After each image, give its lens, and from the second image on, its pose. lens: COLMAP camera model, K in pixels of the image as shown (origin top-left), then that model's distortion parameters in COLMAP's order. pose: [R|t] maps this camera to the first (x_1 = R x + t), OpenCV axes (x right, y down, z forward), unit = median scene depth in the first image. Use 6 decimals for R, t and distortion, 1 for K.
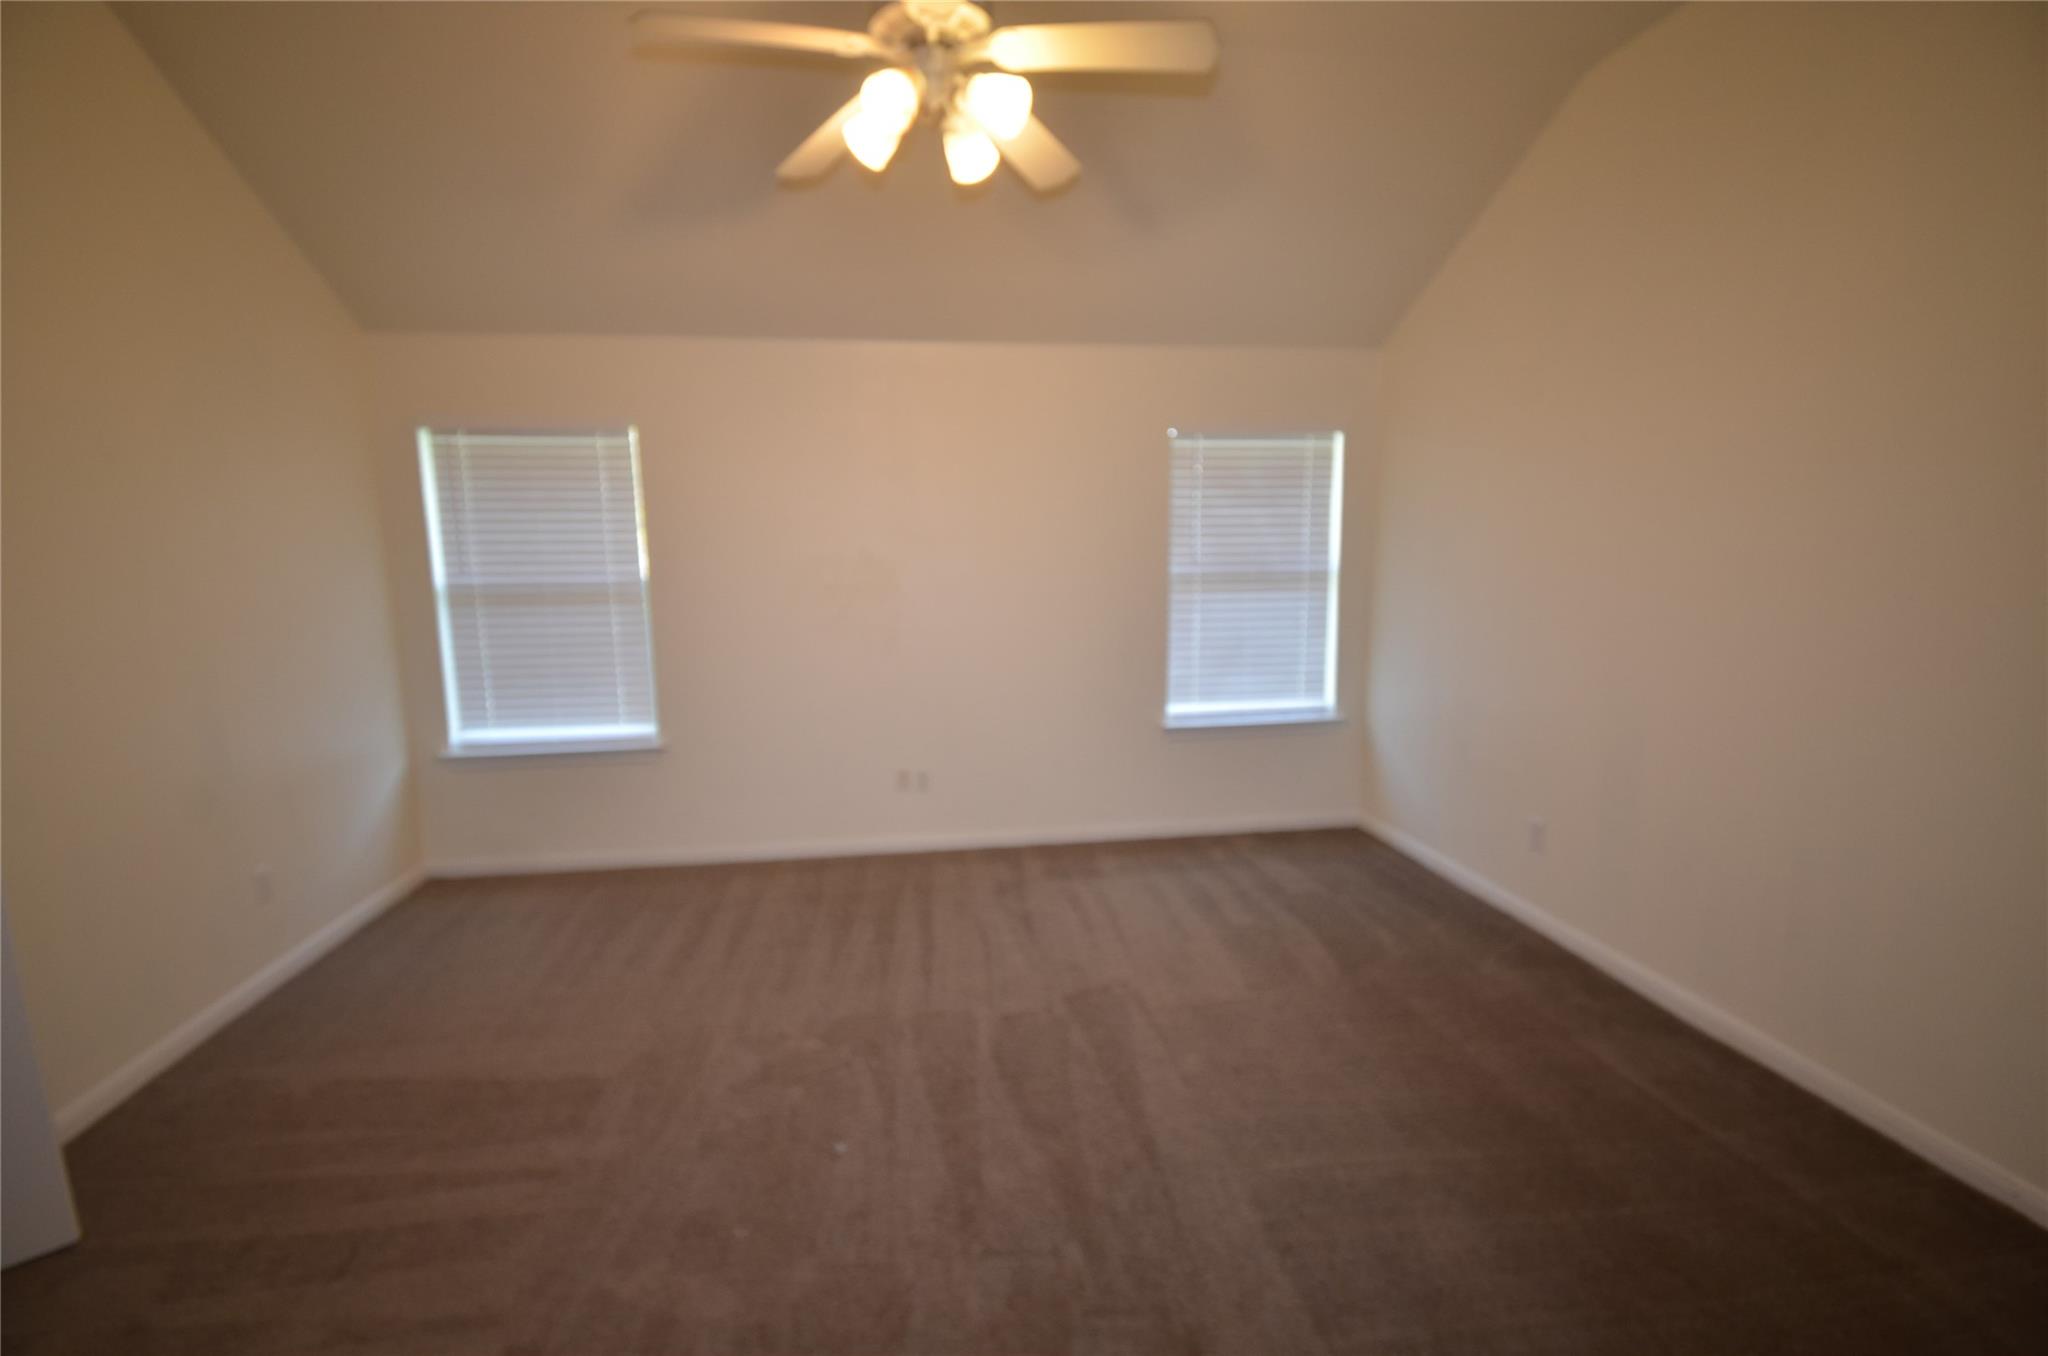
lens RADIAL K [[918.8, 0, 1018.2], [0, 918.8, 696.0], [0, 0, 1]] dist [-0.000268, -0.000031]
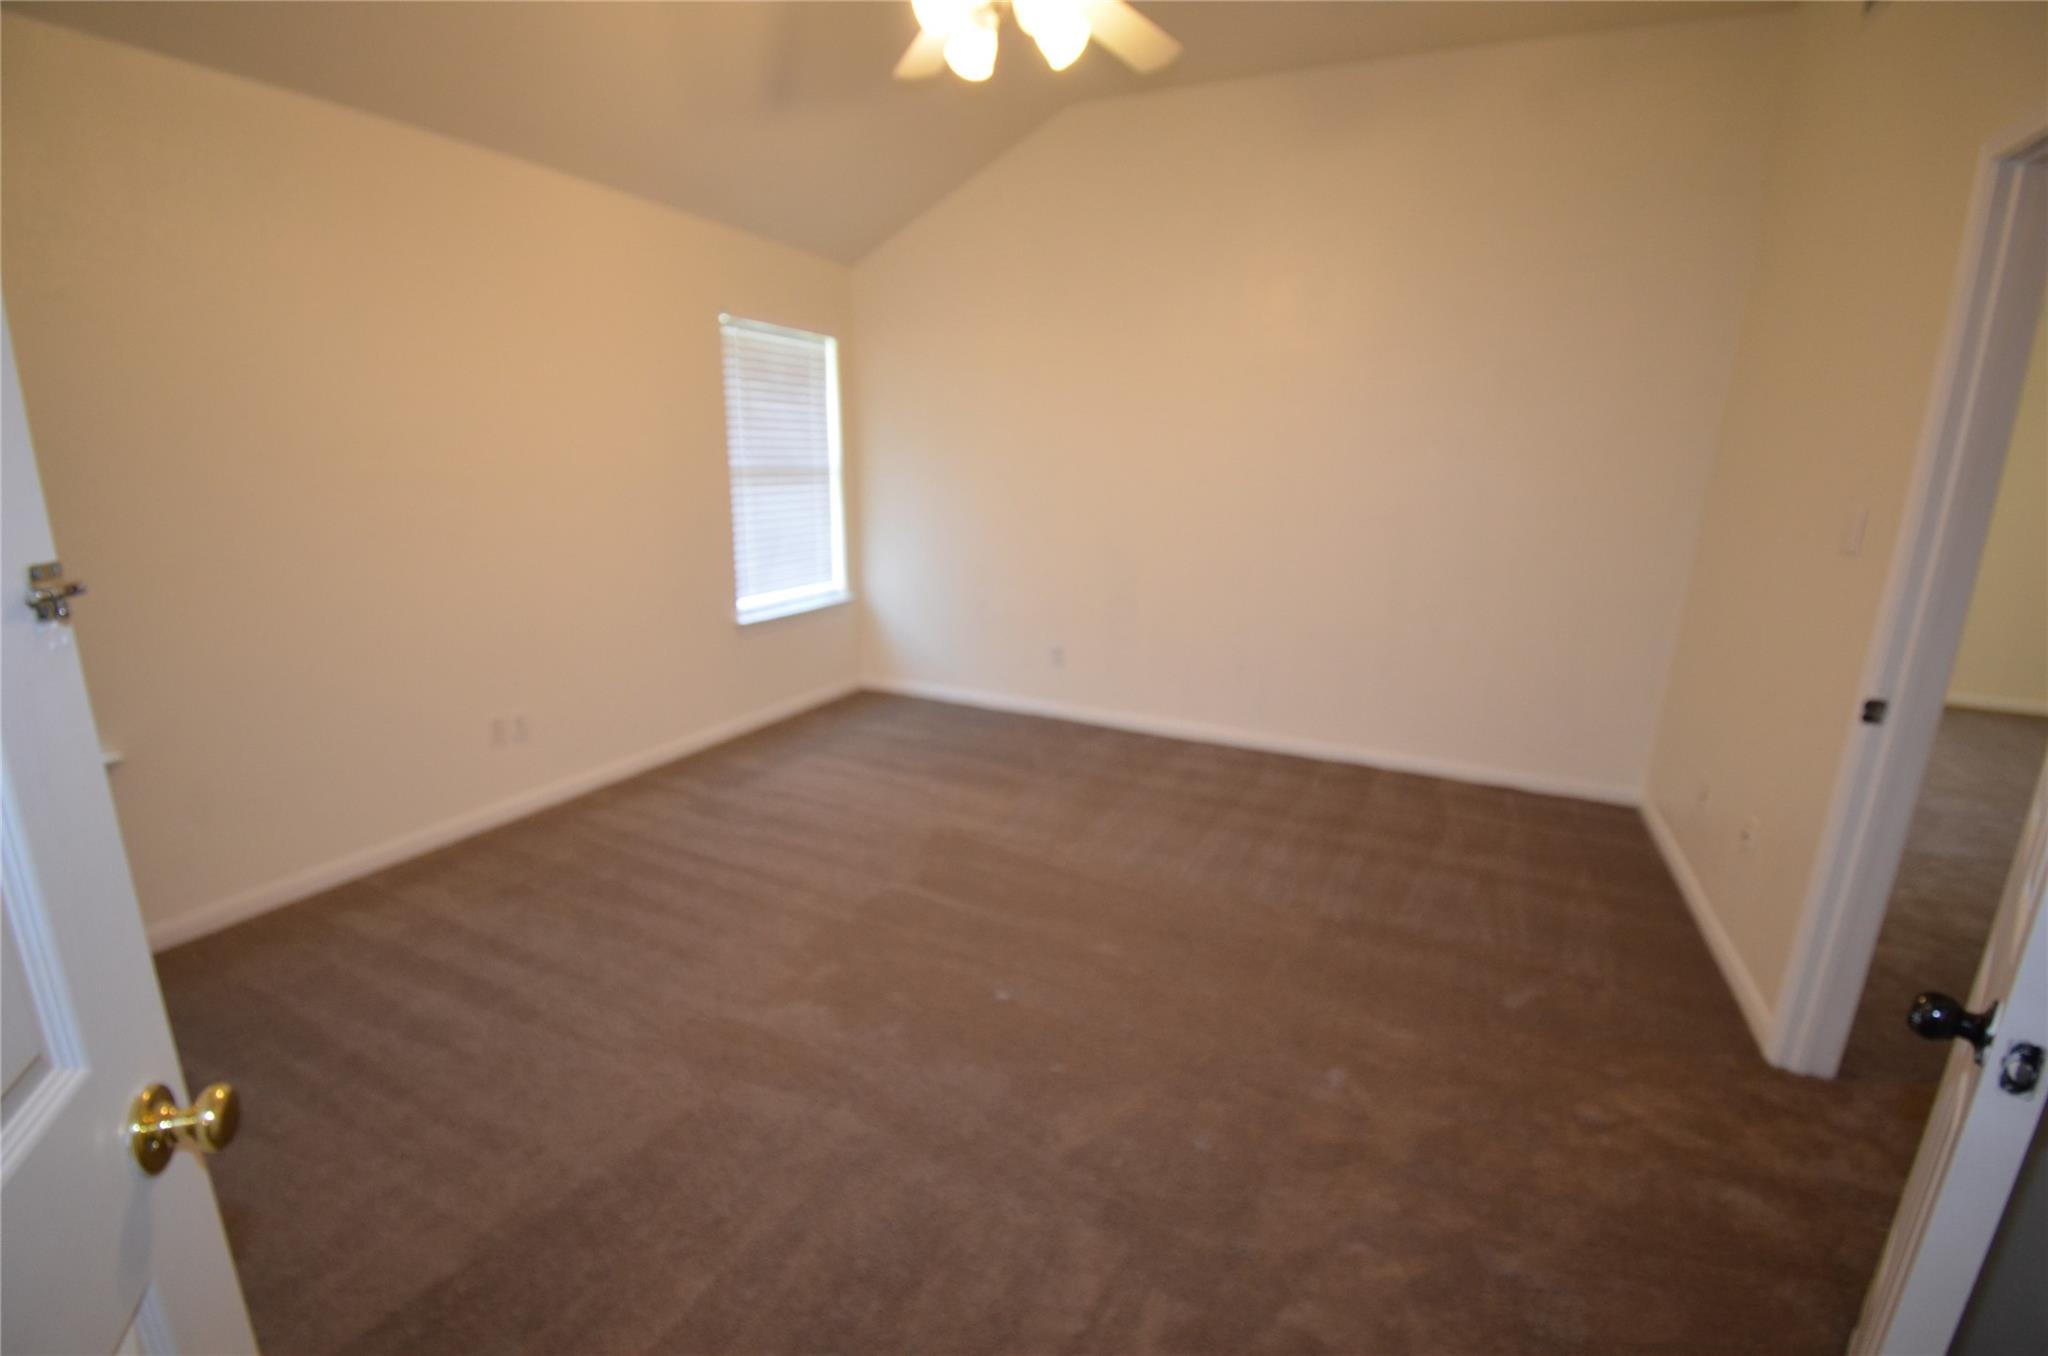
lens RADIAL K [[918.8, 0, 1018.2], [0, 918.8, 696.0], [0, 0, 1]] dist [-0.000268, -0.000031]
pose [[0.551735, -0.191142, 0.811821, -0.503307], [0.105688, 0.981560, 0.159278, -0.015803], [-0.827296, -0.002079, 0.561762, 0.187799]]
